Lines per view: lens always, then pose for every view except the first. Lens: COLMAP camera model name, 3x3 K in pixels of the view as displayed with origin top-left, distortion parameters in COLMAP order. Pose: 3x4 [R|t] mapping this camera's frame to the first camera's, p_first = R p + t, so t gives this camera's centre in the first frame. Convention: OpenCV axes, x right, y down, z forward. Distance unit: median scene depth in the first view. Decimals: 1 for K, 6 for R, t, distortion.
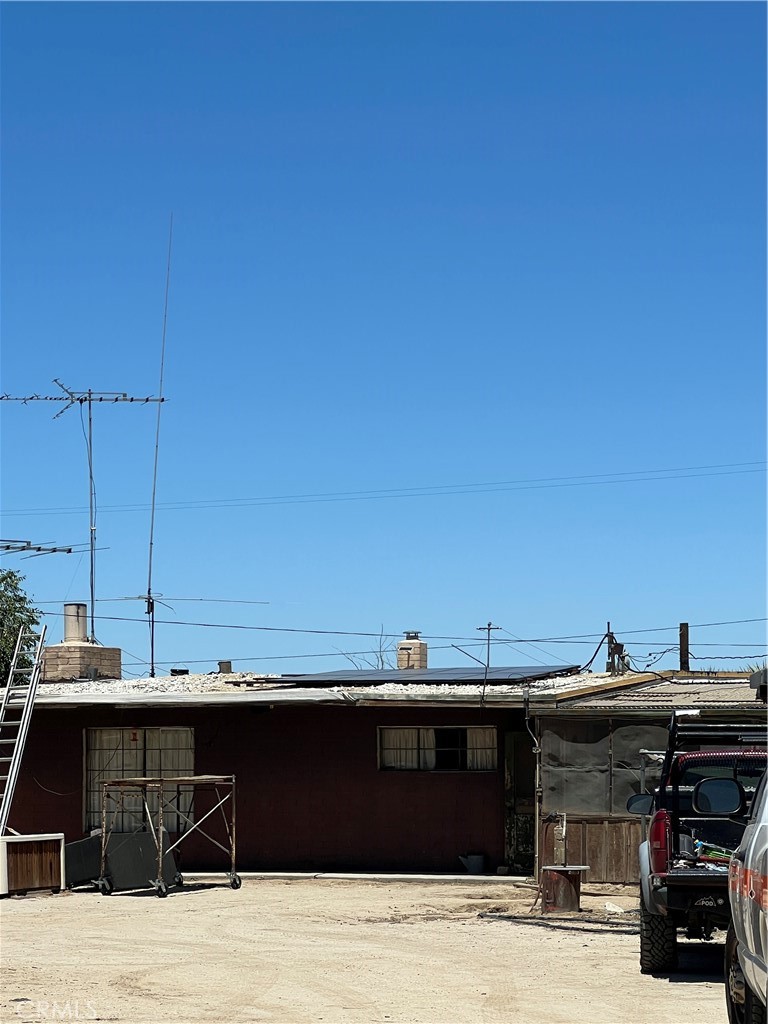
lens RADIAL K [[3091.0, 0, 384.0], [0, 3091.0, 512.0], [0, 0, 1]] dist [-0.124508, 1.596713]
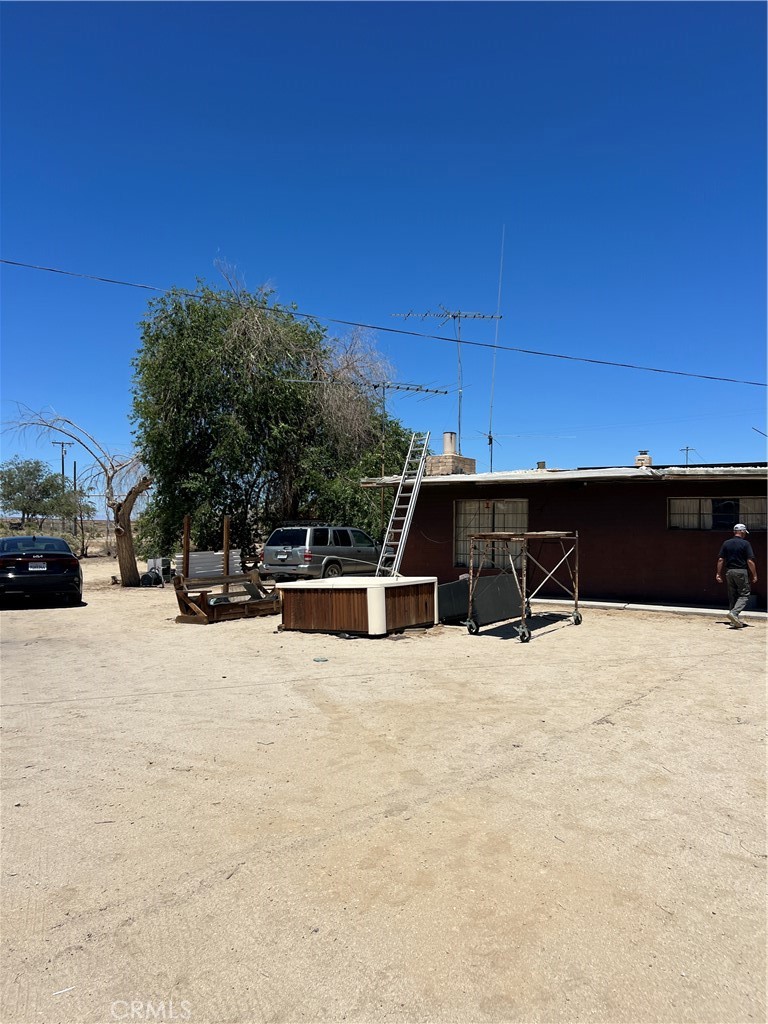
lens RADIAL K [[780.7, 0, 384.0], [0, 780.7, 512.0], [0, 0, 1]] dist [-0.004778, -0.001066]
pose [[0.982564, 0.008652, -0.185723, -0.061737], [0.002405, 0.998242, 0.059229, 0.055129], [0.185908, -0.058643, 0.980815, 0.636691]]
